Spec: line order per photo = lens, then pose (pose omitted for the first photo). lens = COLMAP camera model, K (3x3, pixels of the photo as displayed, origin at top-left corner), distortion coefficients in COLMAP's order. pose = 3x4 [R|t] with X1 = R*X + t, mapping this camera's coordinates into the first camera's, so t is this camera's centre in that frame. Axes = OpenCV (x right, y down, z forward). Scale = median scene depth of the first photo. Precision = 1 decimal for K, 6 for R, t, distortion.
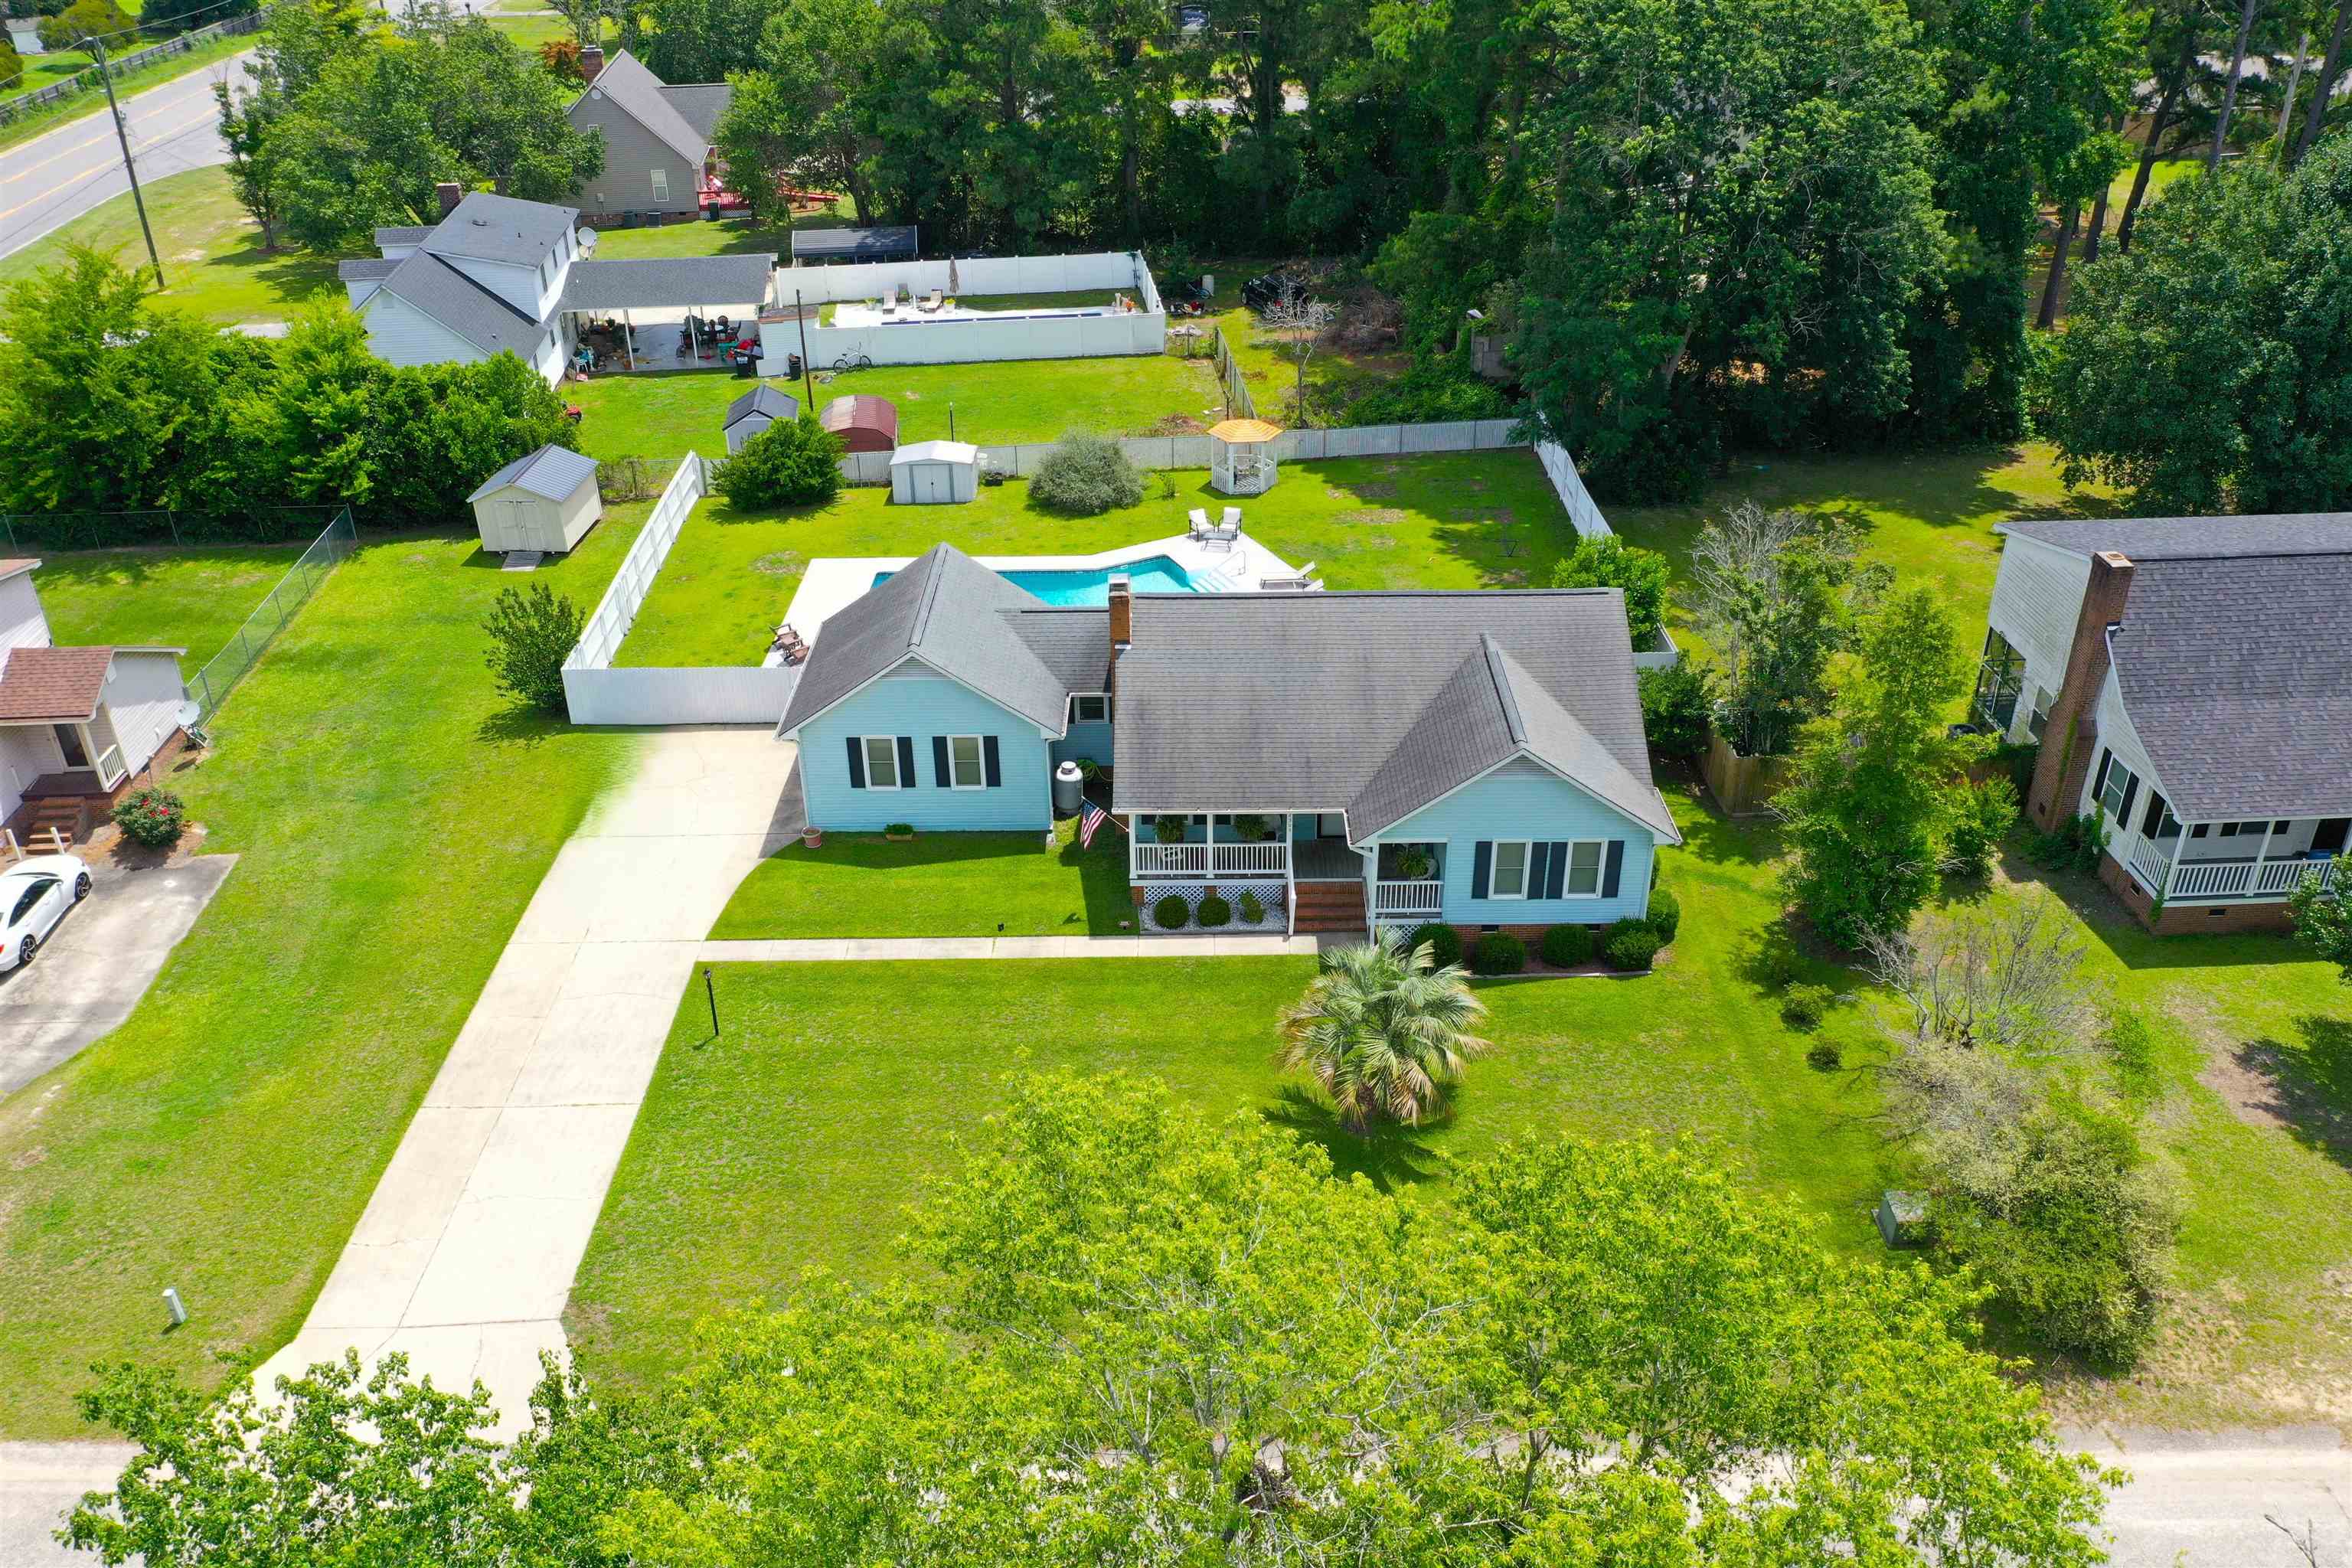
lens RADIAL K [[1835.3, 0, 1181.5], [0, 1835.3, 792.1], [0, 0, 1]] dist [-0.003211, -0.004475]
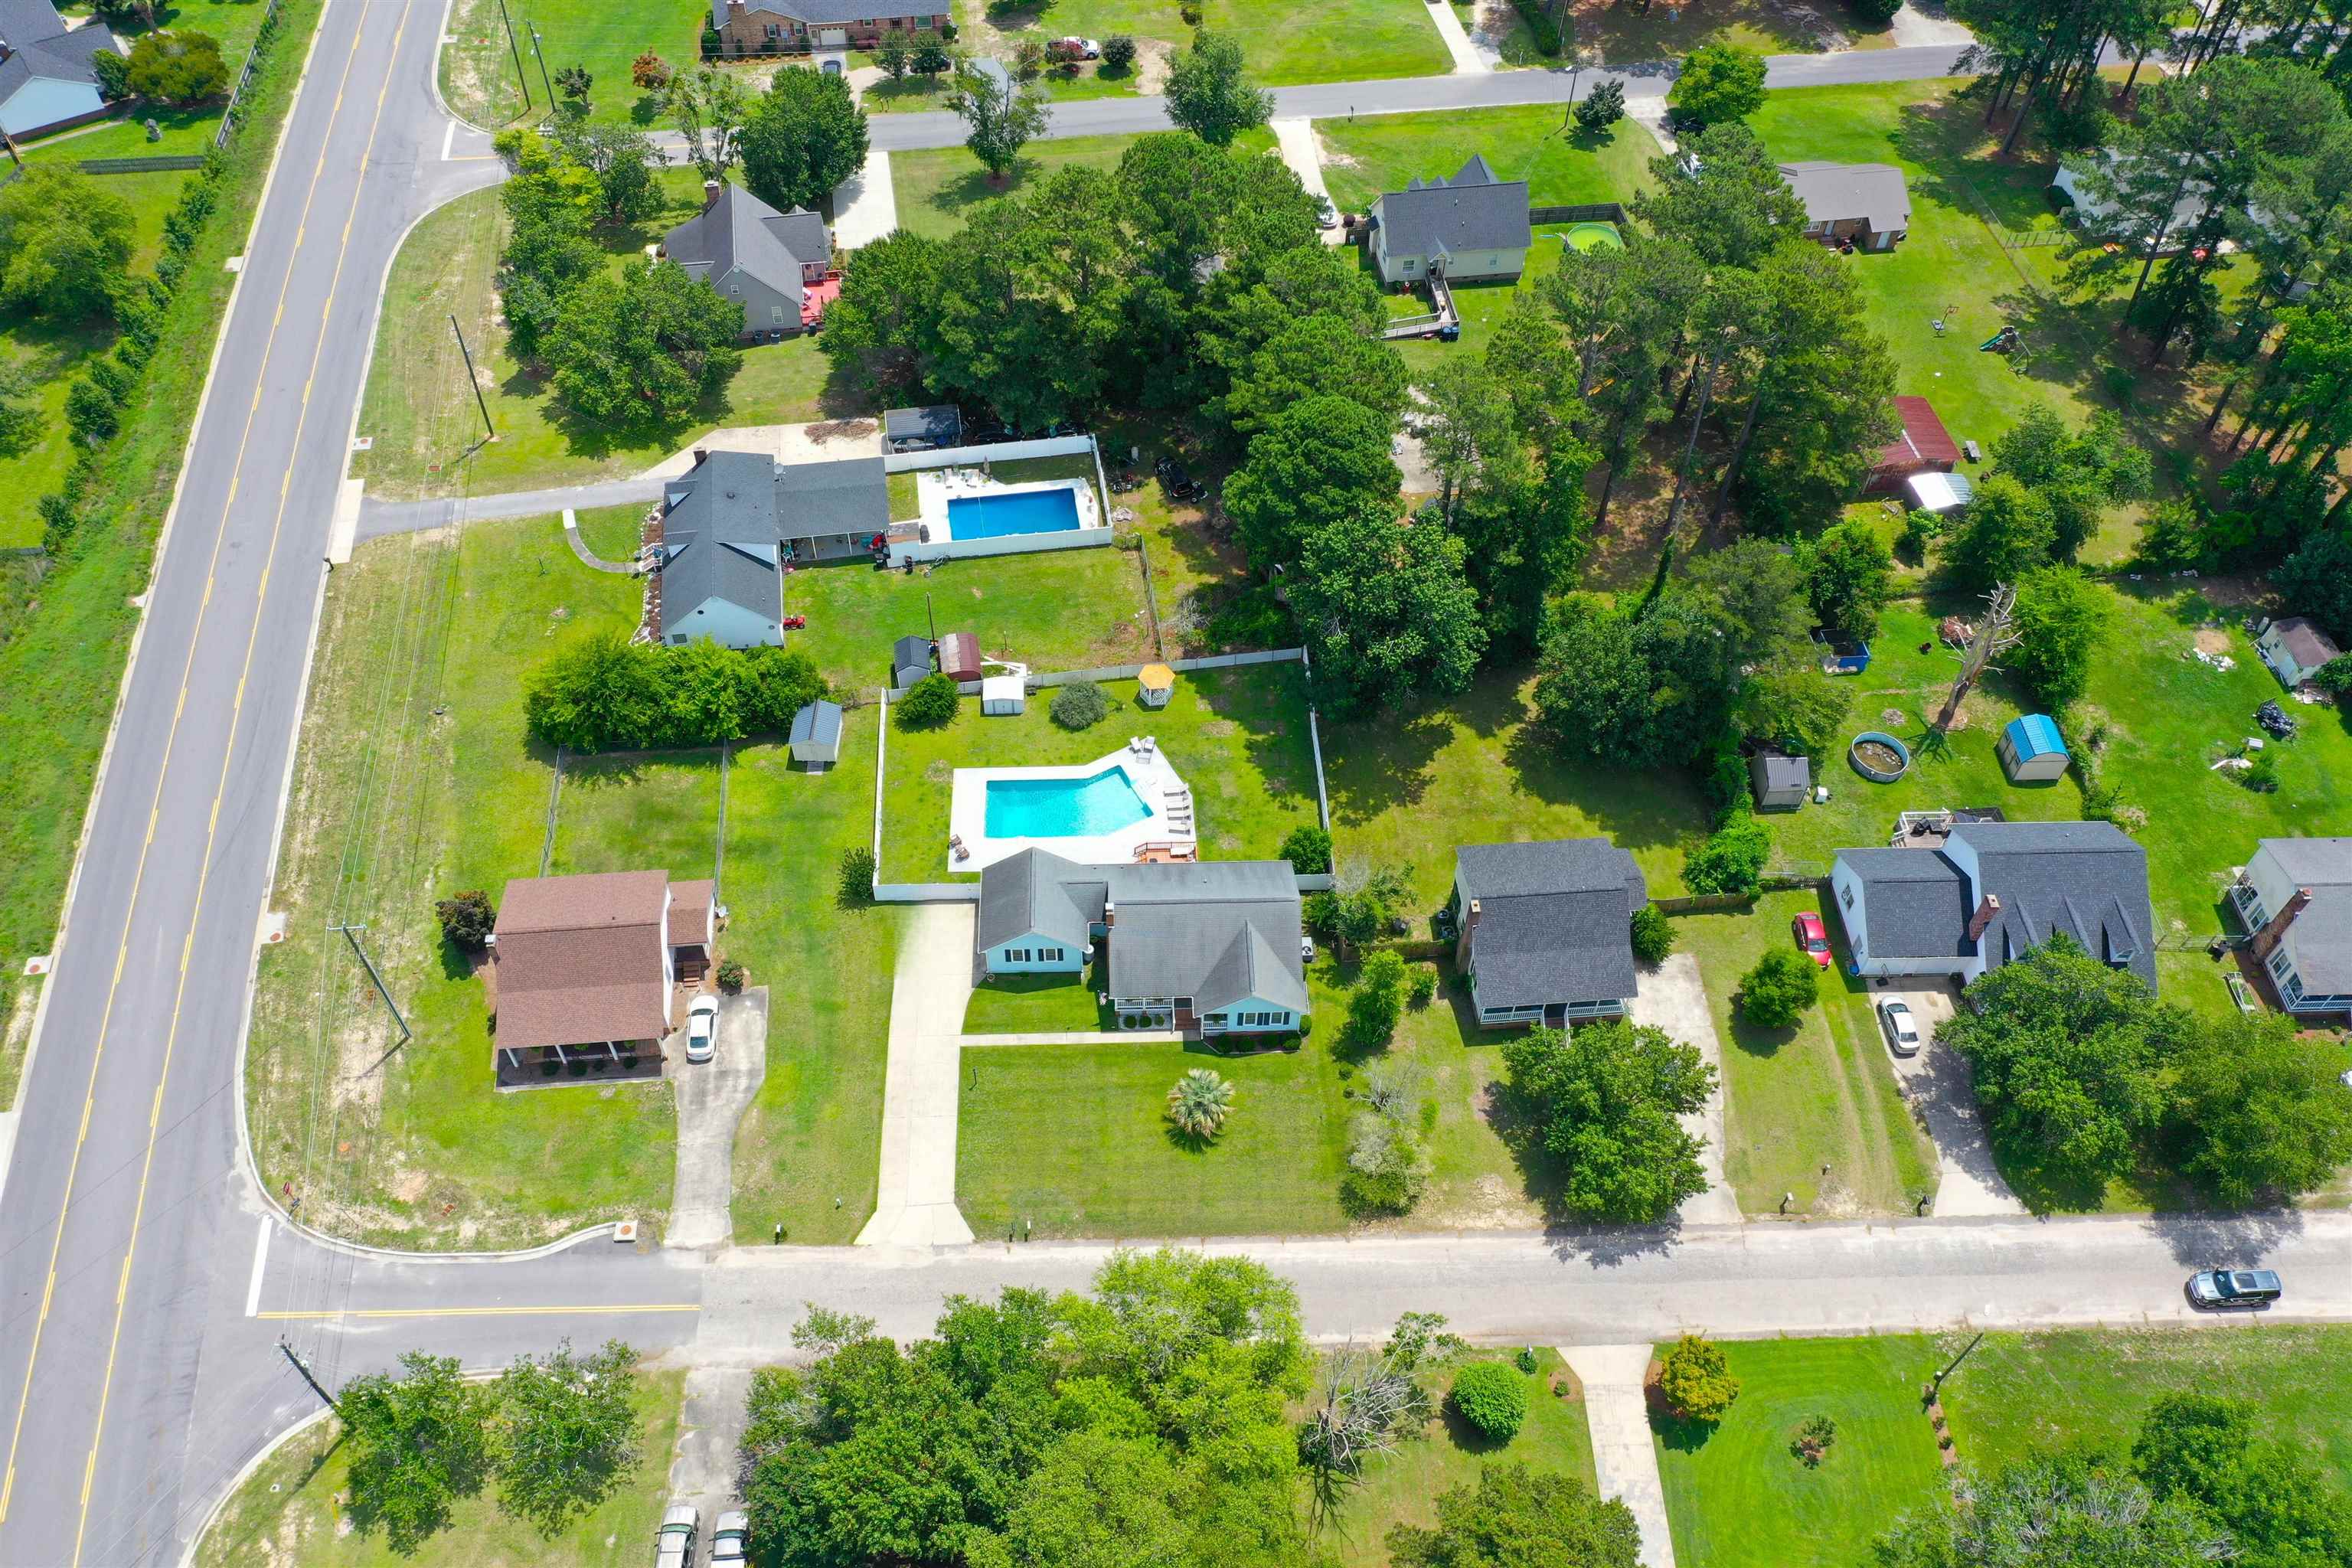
lens RADIAL K [[1835.3, 0, 1173.0], [0, 1835.3, 779.1], [0, 0, 1]] dist [-0.003211, -0.004475]
pose [[0.999015, -0.012063, 0.042706, -0.050057], [-0.003996, 0.933982, 0.357296, -1.153547], [-0.044197, -0.357115, 0.933014, -1.321925]]
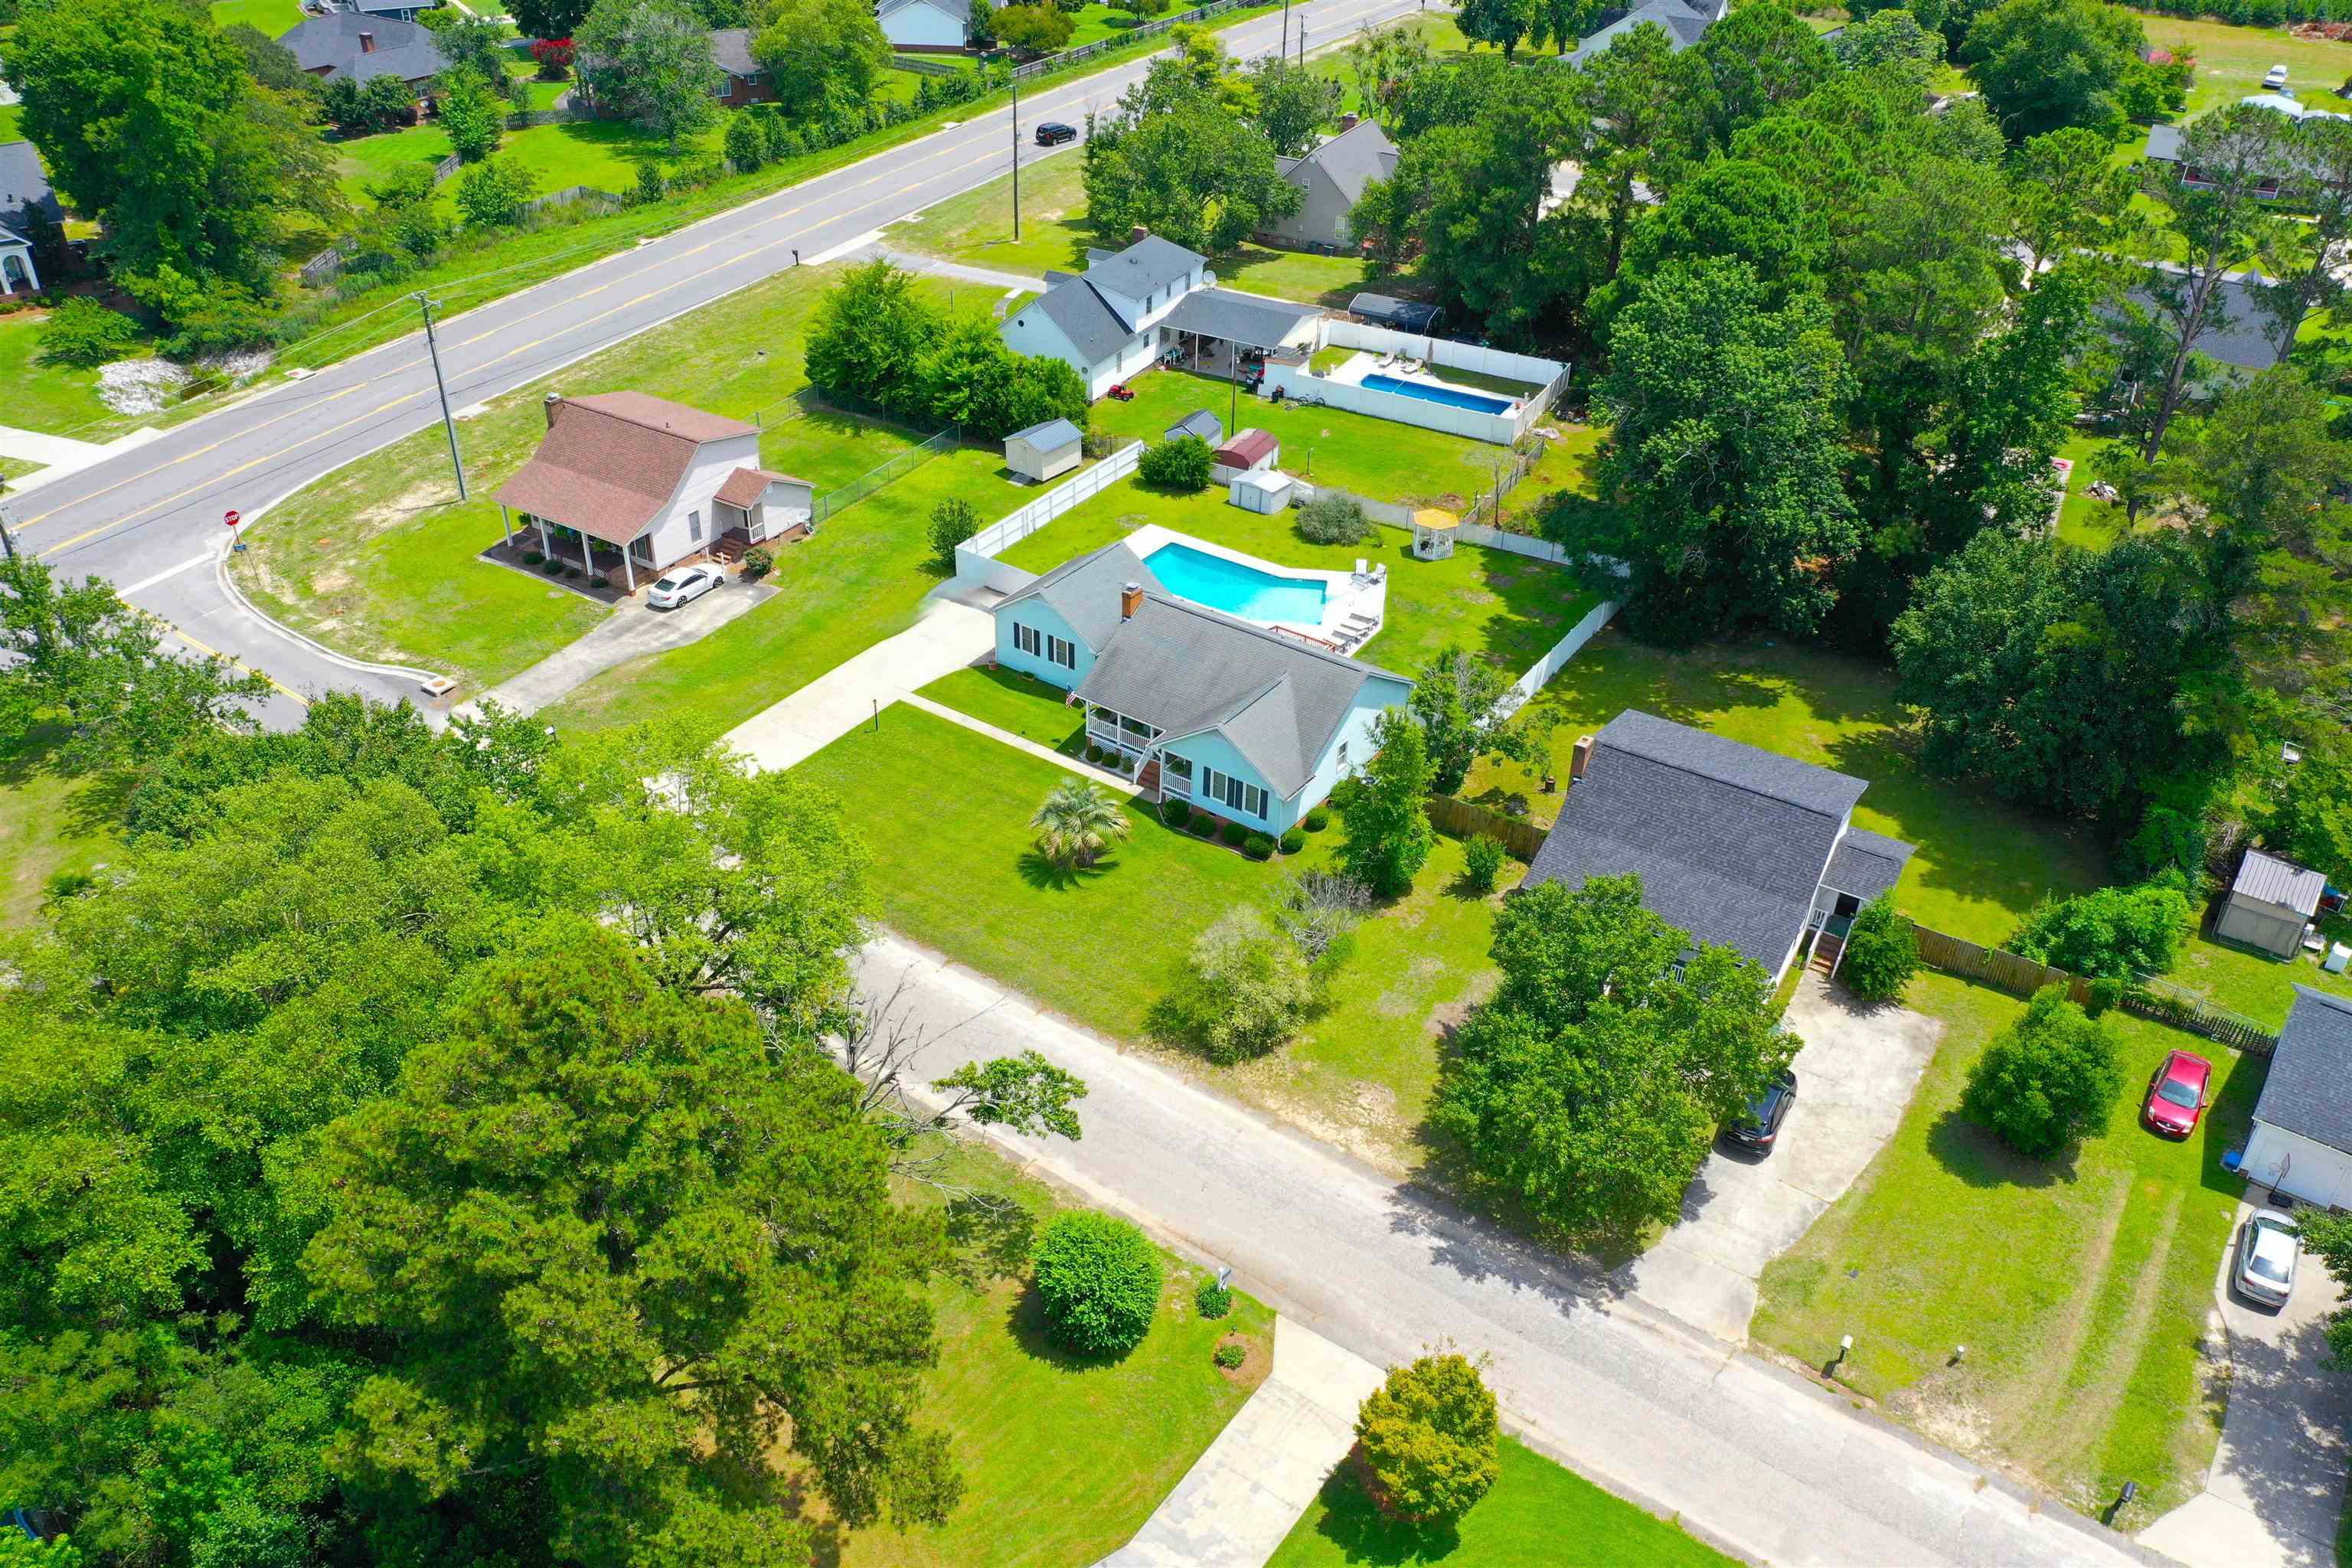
lens RADIAL K [[1835.3, 0, 1182.7], [0, 1835.3, 777.6], [0, 0, 1]] dist [-0.003211, -0.004475]
pose [[0.821131, 0.337048, -0.460589, 0.908449], [-0.311066, 0.940899, 0.133965, -0.187550], [0.478521, 0.033271, 0.877446, -0.628770]]
